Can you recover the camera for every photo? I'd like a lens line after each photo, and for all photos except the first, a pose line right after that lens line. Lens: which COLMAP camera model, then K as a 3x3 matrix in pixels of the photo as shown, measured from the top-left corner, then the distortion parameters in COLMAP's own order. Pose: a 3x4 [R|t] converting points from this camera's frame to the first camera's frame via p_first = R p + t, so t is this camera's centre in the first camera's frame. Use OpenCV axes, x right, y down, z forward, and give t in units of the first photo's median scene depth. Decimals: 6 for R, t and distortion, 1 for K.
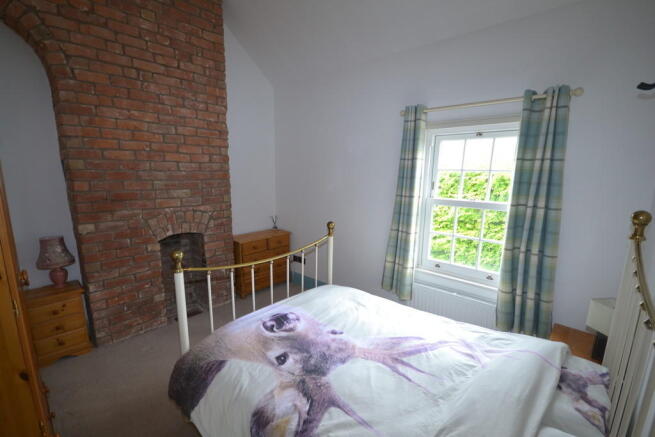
lens RADIAL K [[292.8, 0, 325.5], [0, 292.8, 227.0], [0, 0, 1]] dist [0.011065, -0.013108]
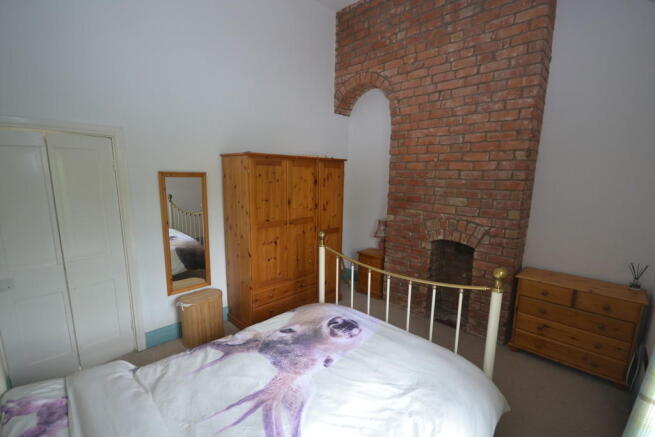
lens RADIAL K [[292.8, 0, 325.5], [0, 292.8, 227.0], [0, 0, 1]] dist [0.011065, -0.013108]
pose [[-0.041442, 0.165618, -0.985319, 0.573116], [-0.204535, 0.963875, 0.170617, -0.119462], [0.977982, 0.208603, -0.006070, 0.636889]]
